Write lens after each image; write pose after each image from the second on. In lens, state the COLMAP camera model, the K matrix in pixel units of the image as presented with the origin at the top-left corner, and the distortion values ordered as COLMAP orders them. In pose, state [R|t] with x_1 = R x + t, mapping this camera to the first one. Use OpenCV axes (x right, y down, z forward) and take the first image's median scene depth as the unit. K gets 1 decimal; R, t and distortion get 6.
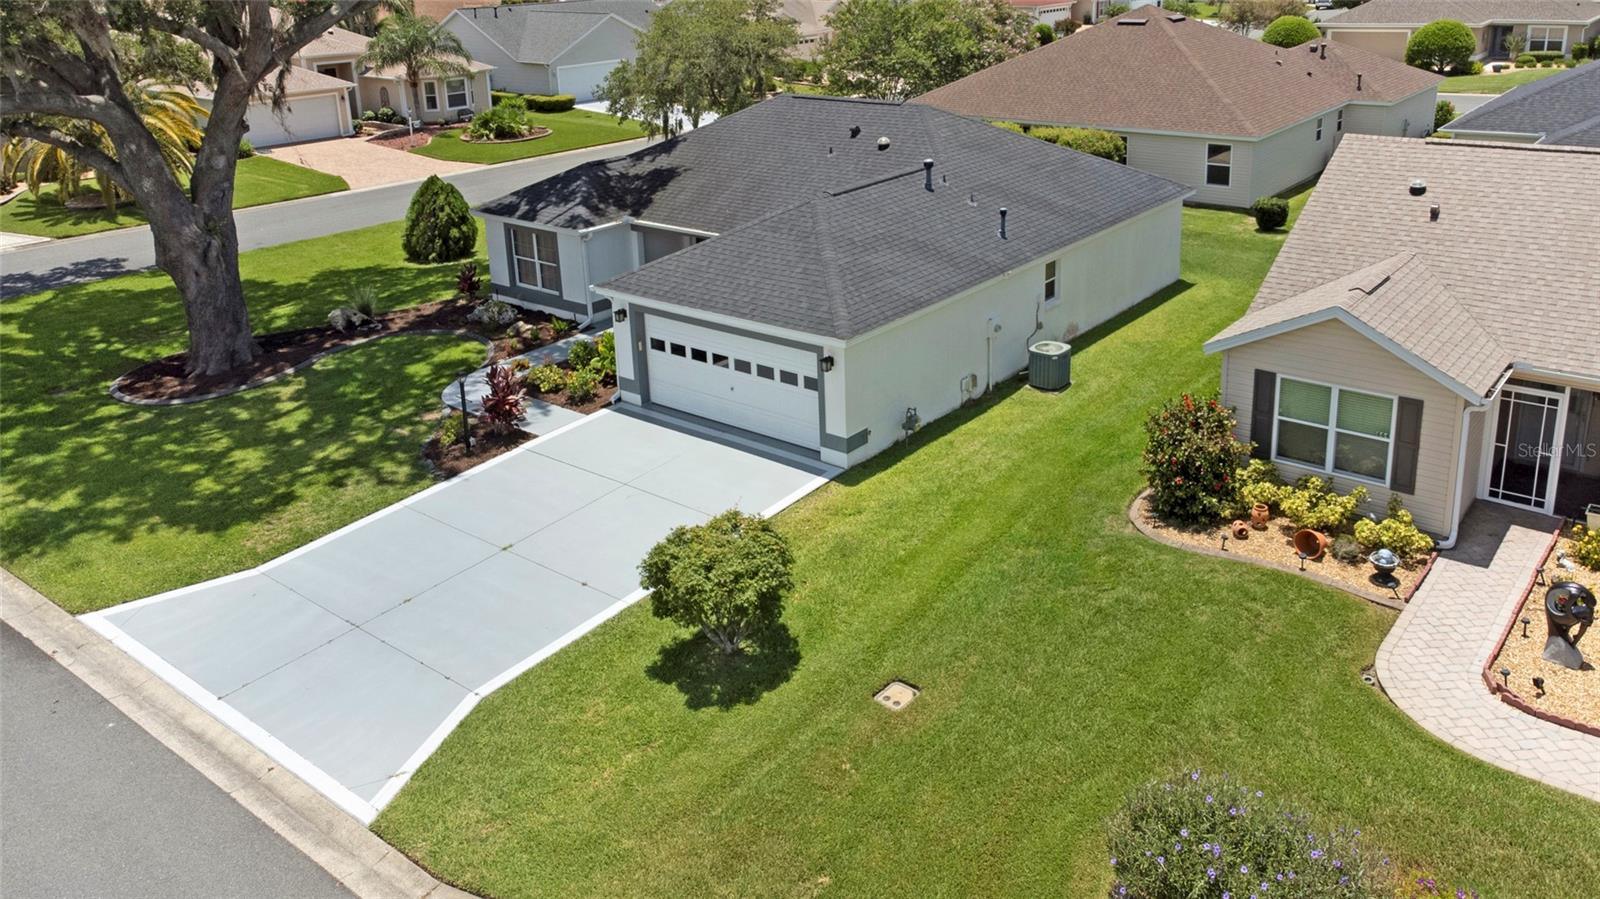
lens RADIAL K [[1206.6, 0, 853.8], [0, 1206.6, 286.1], [0, 0, 1]] dist [0.068258, 0.000165]
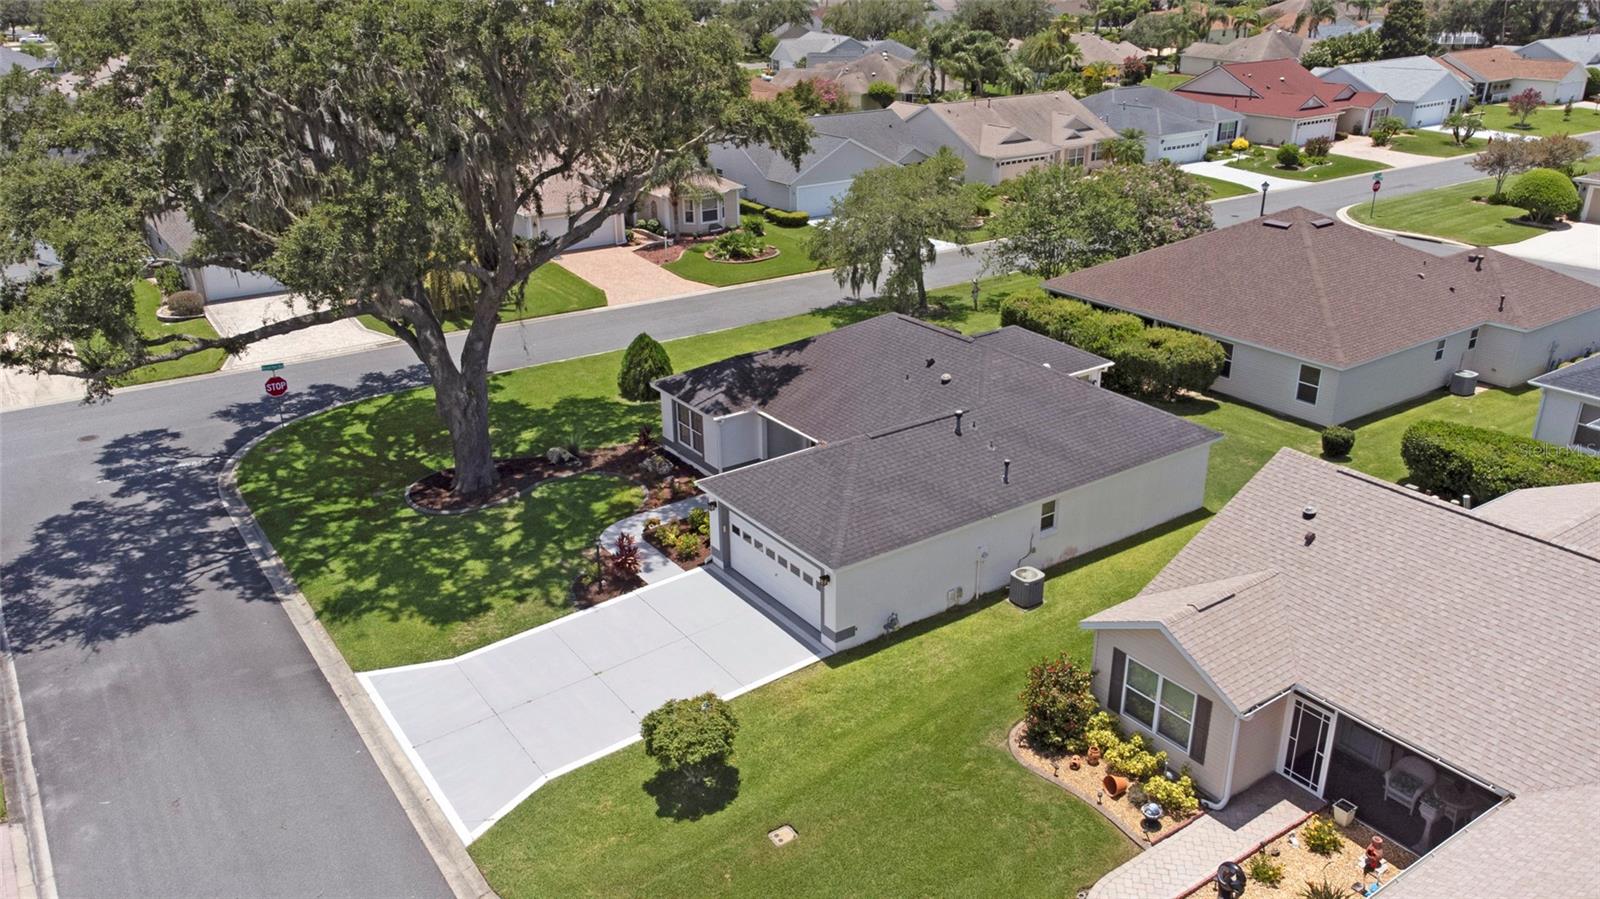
lens RADIAL K [[1166.5, 0, 797.9], [0, 1166.5, 425.4], [0, 0, 1]] dist [0.093033, -0.082243]
pose [[0.954853, 0.124625, -0.269676, 0.263245], [-0.097803, 0.989023, 0.110763, -0.235759], [0.280519, -0.079387, 0.956560, -0.269012]]
